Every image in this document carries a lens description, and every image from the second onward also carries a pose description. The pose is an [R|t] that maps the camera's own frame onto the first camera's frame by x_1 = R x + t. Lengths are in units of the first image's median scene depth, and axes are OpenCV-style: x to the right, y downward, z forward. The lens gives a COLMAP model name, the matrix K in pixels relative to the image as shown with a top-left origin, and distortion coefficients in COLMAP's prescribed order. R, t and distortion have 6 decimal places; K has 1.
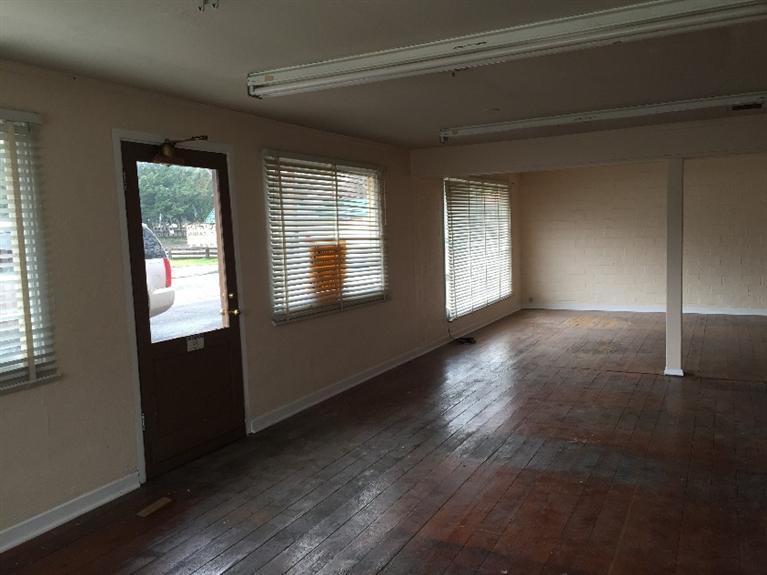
lens RADIAL K [[652.4, 0, 379.9], [0, 652.4, 286.0], [0, 0, 1]] dist [0.050972, -0.005721]
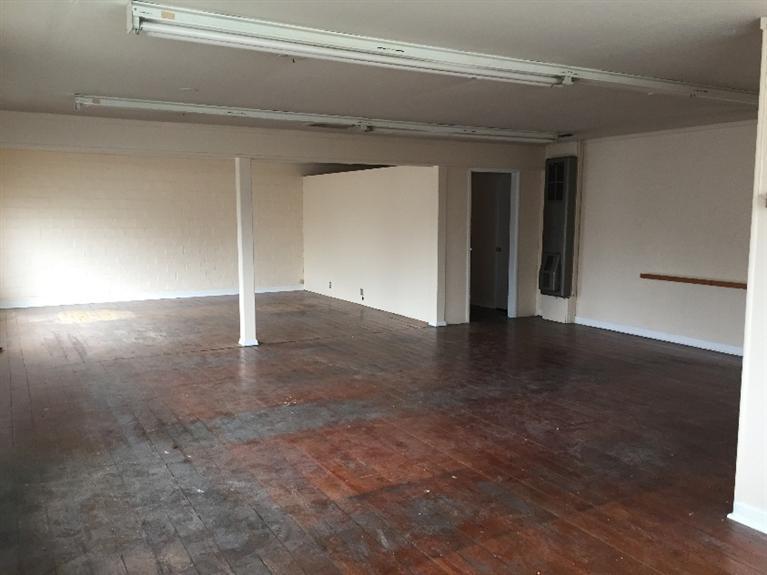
lens RADIAL K [[652.4, 0, 379.9], [0, 652.4, 286.0], [0, 0, 1]] dist [0.050972, -0.005721]
pose [[0.542435, -0.060623, 0.837908, -0.383222], [0.055915, 0.997787, 0.035992, 0.001995], [-0.838235, 0.027328, 0.544624, 0.178803]]
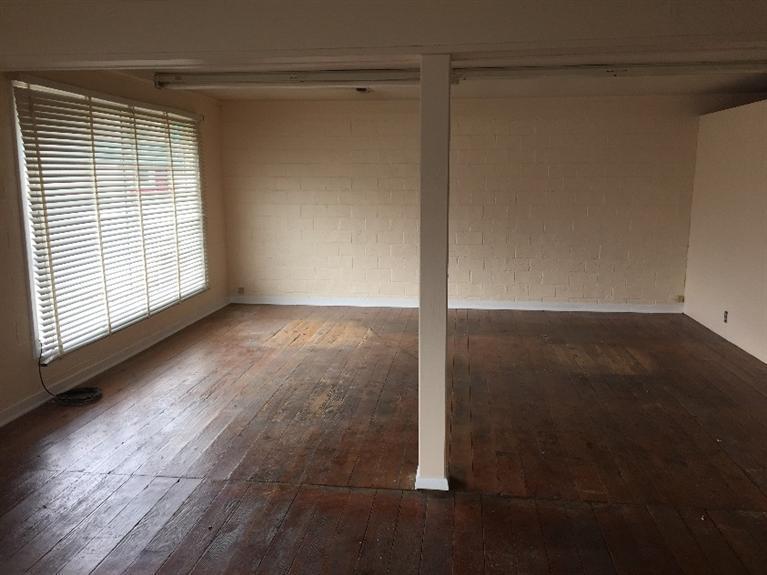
lens RADIAL K [[652.4, 0, 379.9], [0, 652.4, 286.0], [0, 0, 1]] dist [0.050972, -0.005721]
pose [[0.938452, -0.026479, 0.344394, 0.232107], [0.002153, 0.997486, 0.070828, -0.058595], [-0.345404, -0.065727, 0.936150, 0.536845]]
